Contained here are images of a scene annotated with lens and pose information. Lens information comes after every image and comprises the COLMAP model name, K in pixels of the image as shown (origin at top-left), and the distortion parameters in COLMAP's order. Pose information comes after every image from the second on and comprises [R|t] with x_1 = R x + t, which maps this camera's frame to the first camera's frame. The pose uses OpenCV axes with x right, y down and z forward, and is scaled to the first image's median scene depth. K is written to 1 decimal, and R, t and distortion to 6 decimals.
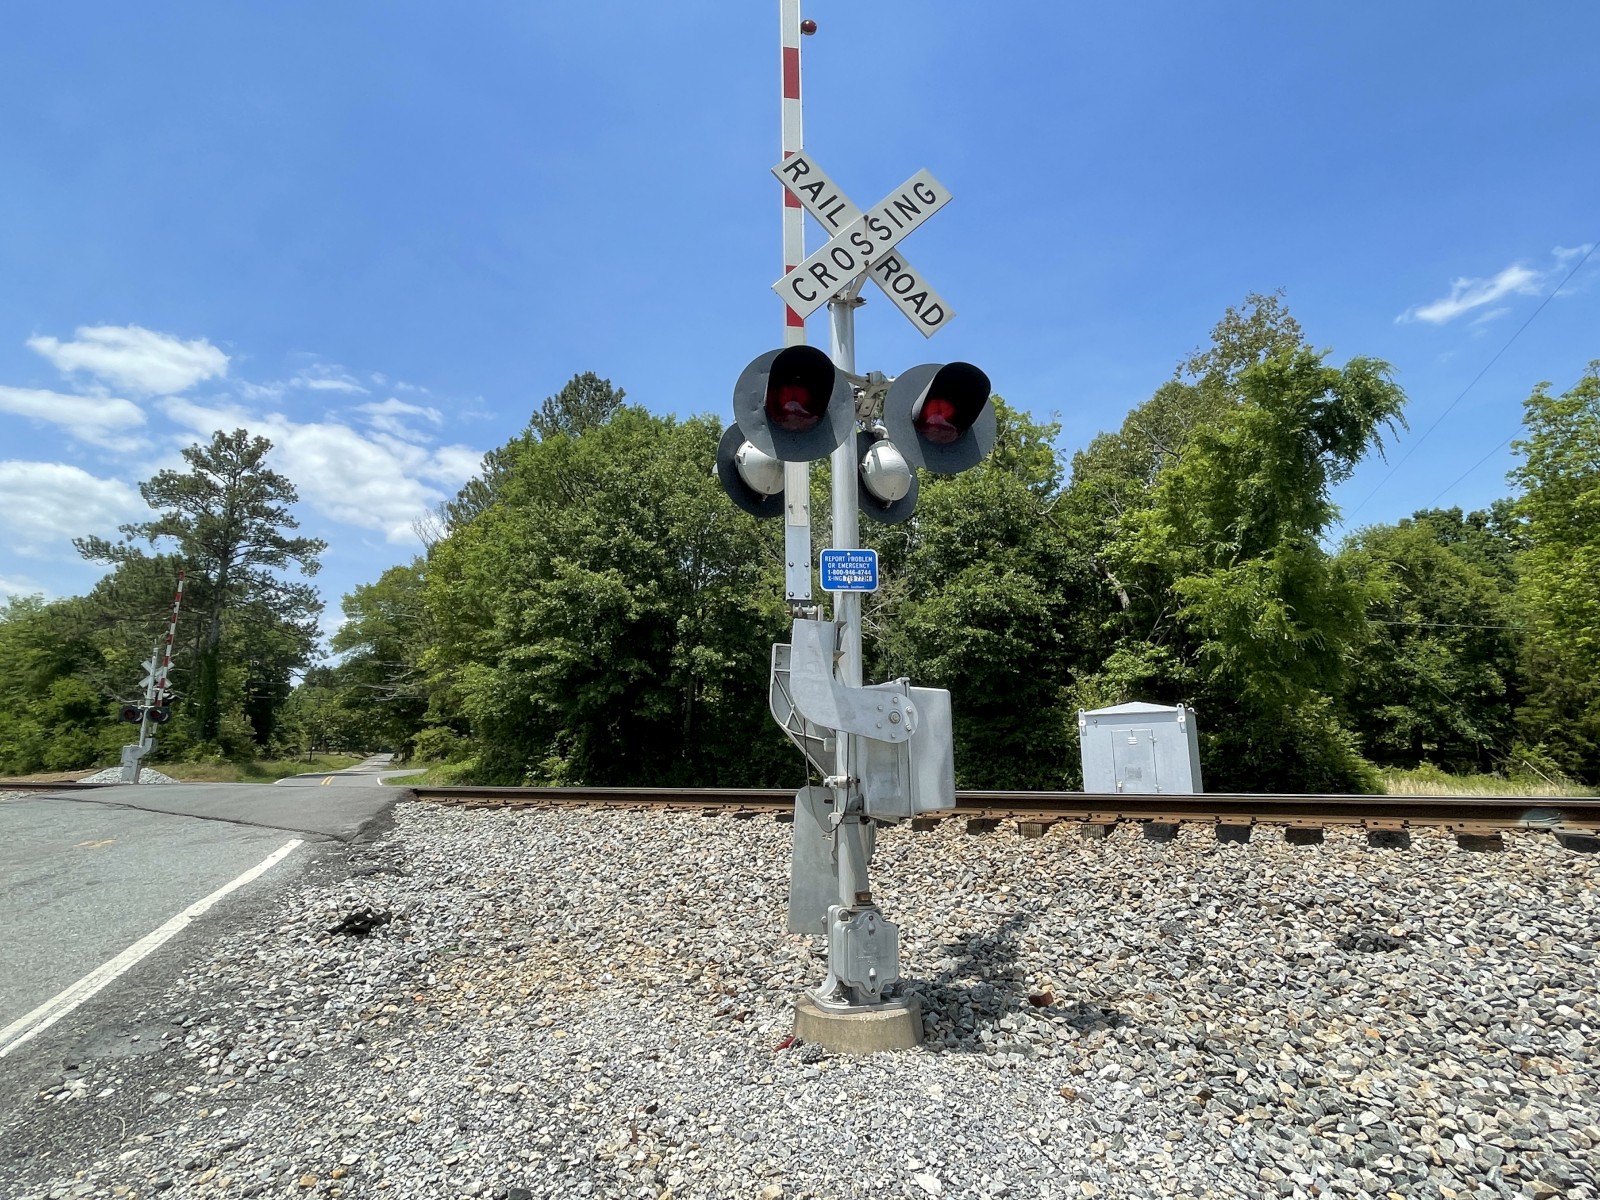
lens RADIAL K [[842.4, 0, 806.1], [0, 842.4, 599.2], [0, 0, 1]] dist [-0.001848, -0.001146]
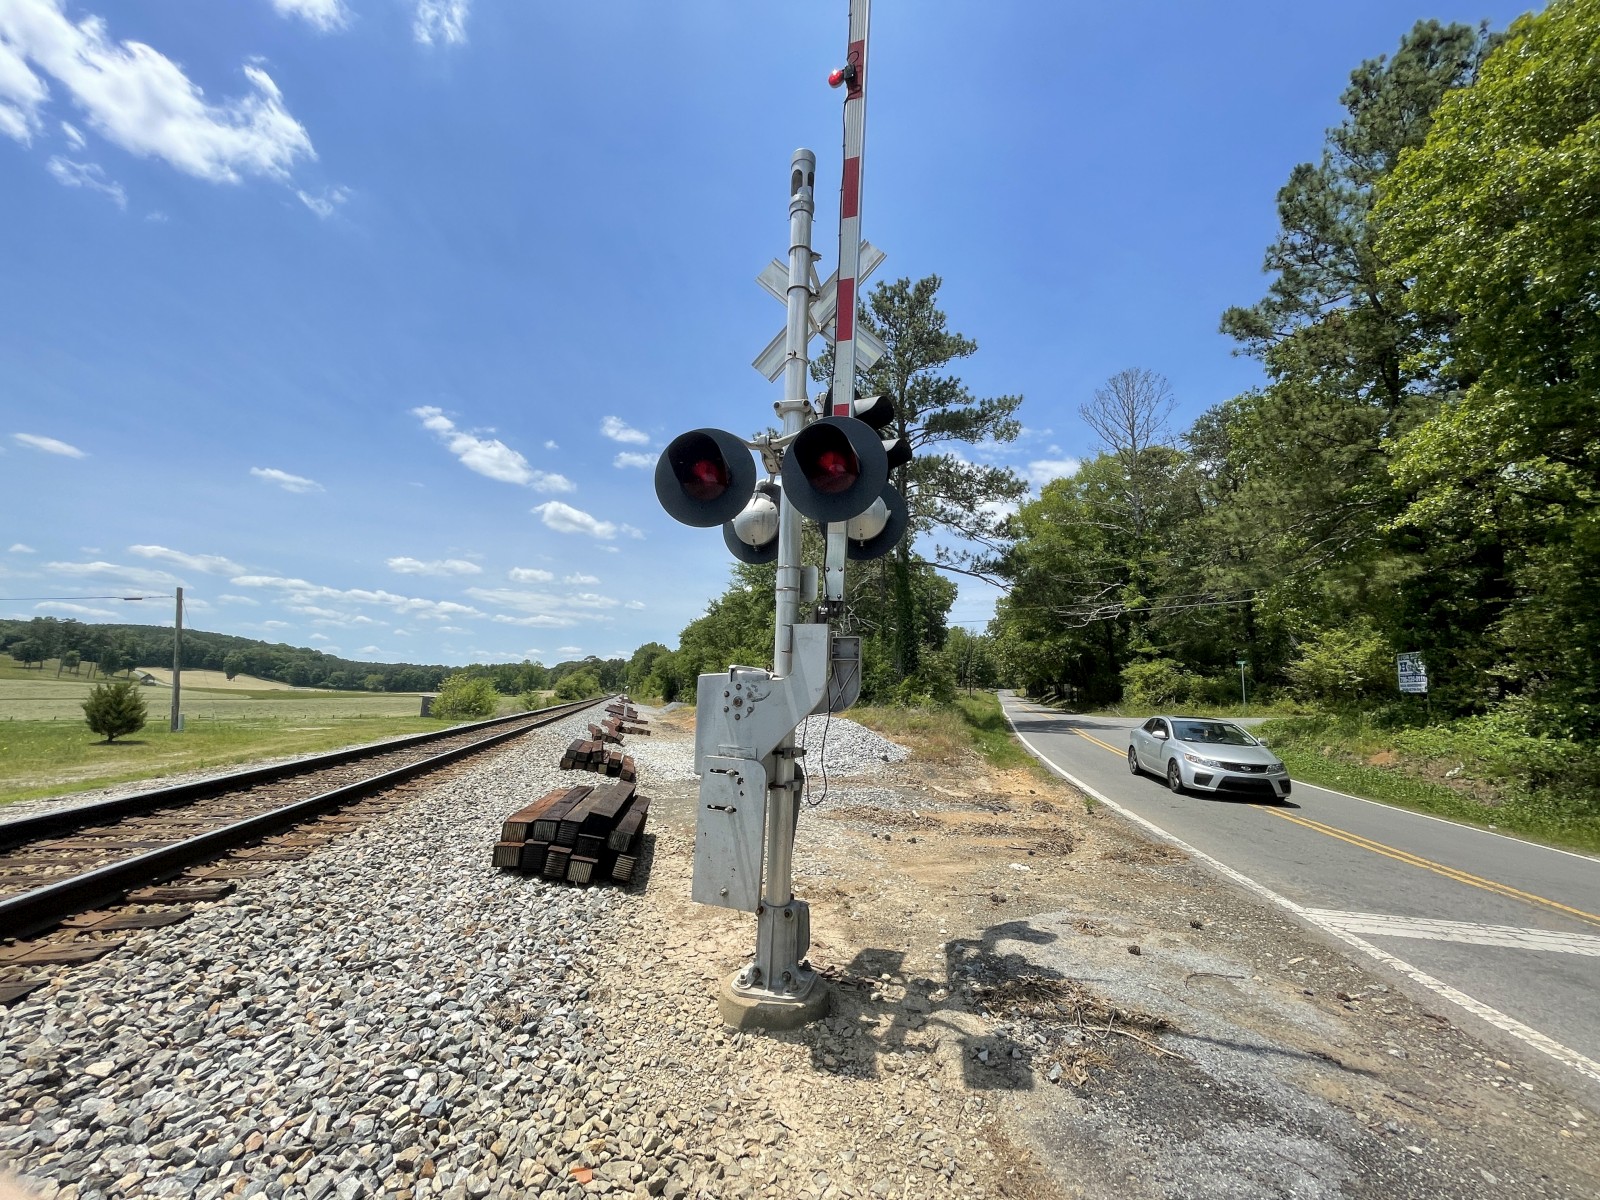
lens RADIAL K [[644.4, 0, 806.1], [0, 644.4, 622.7], [0, 0, 1]] dist [-0.002628, 0.000890]
pose [[0.746934, -0.050843, -0.662951, -0.405903], [0.103218, 0.993851, 0.040074, 0.091135], [0.656837, -0.098361, 0.747589, 0.525514]]
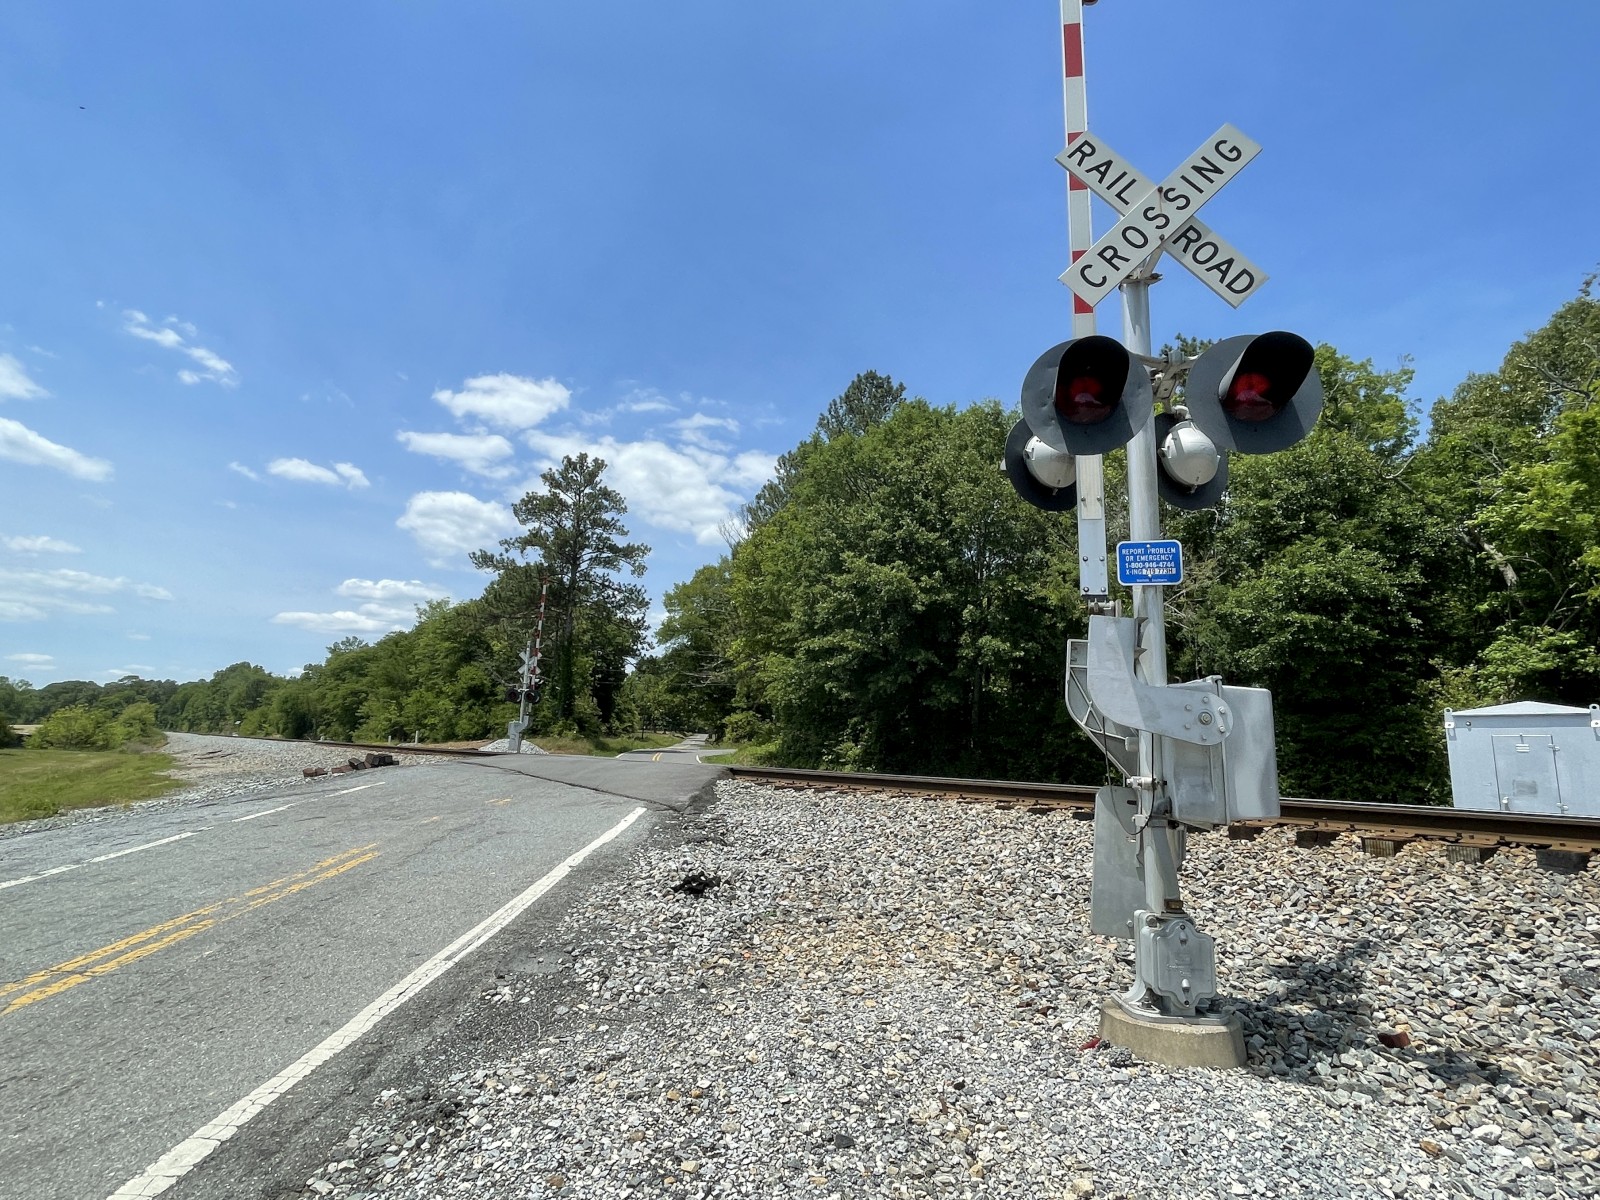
lens RADIAL K [[842.4, 0, 799.9], [0, 842.4, 598.9], [0, 0, 1]] dist [-0.001848, -0.001146]
pose [[0.942232, -0.021980, -0.334239, -0.000792], [0.026323, 0.999618, 0.008467, -0.002218], [0.333925, -0.016776, 0.942450, -0.006390]]
